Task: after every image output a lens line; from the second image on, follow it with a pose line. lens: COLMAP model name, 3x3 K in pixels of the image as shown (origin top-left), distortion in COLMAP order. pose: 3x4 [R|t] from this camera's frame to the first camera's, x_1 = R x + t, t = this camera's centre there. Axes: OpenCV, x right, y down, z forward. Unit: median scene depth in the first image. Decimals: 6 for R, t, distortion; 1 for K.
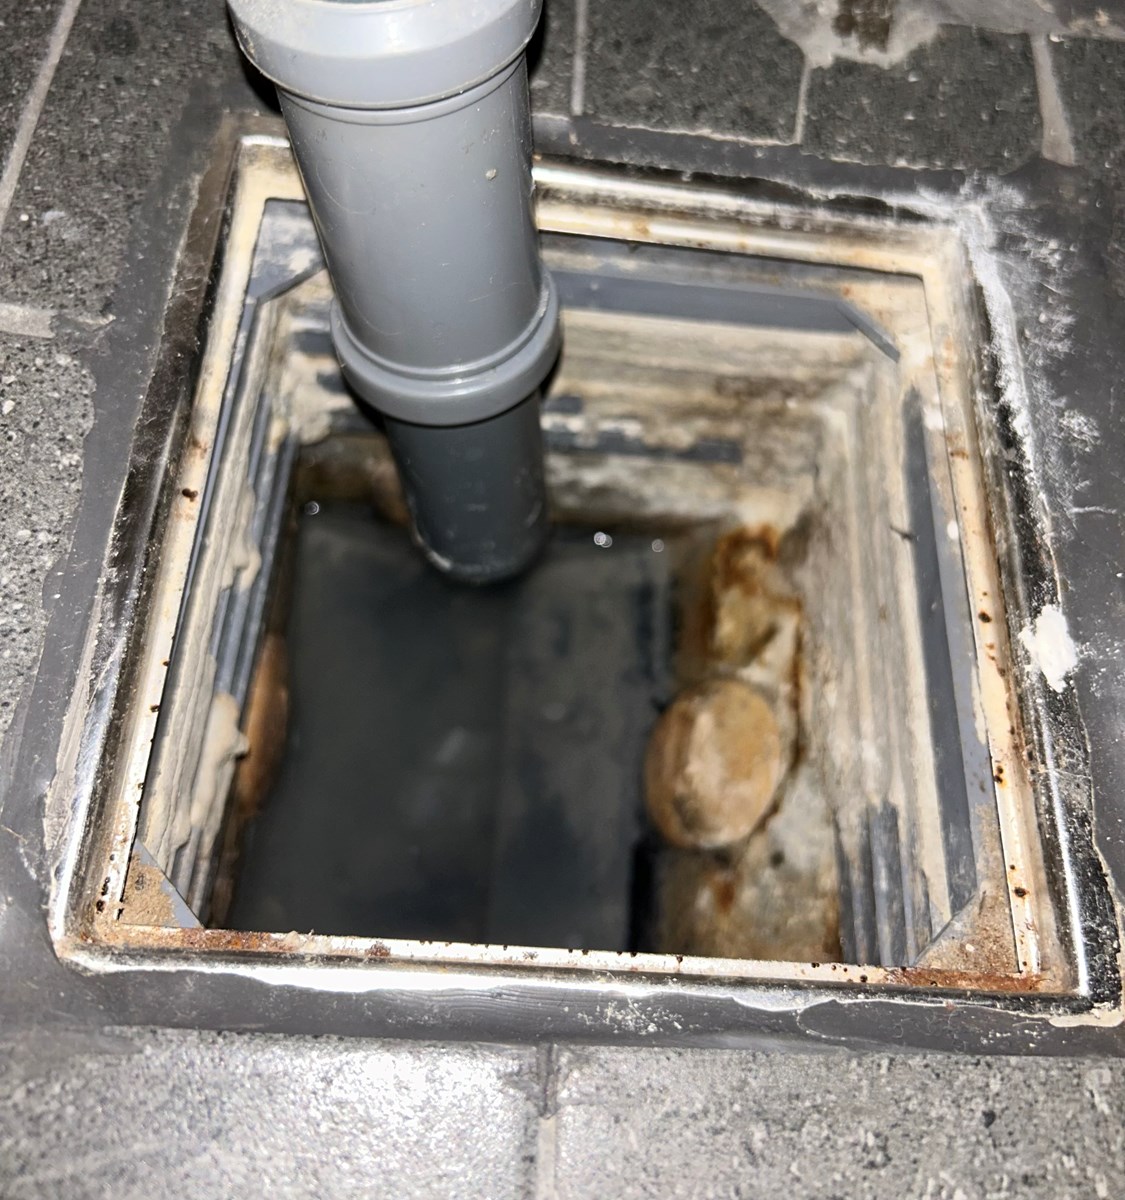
lens RADIAL K [[1090.5, 0, 566.9], [0, 1090.5, 598.4], [0, 0, 1]] dist [-0.054400, 0.027612]
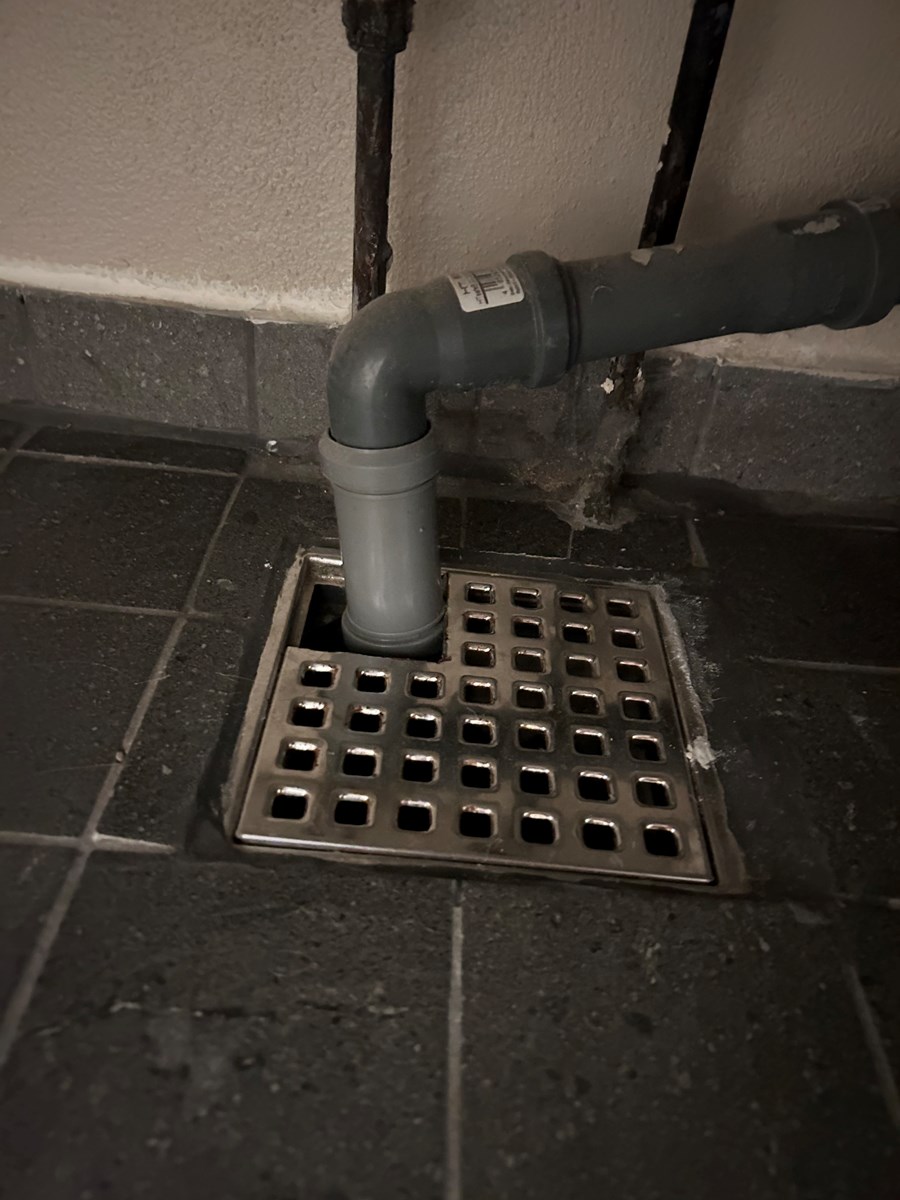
lens RADIAL K [[909.0, 0, 449.6], [0, 909.0, 601.0], [0, 0, 1]] dist [0.007321, -0.001992]
pose [[0.999861, -0.015987, -0.004639, -0.010145], [0.011872, 0.880167, -0.474515, 0.564031], [0.011669, 0.474394, 0.880235, -0.601294]]
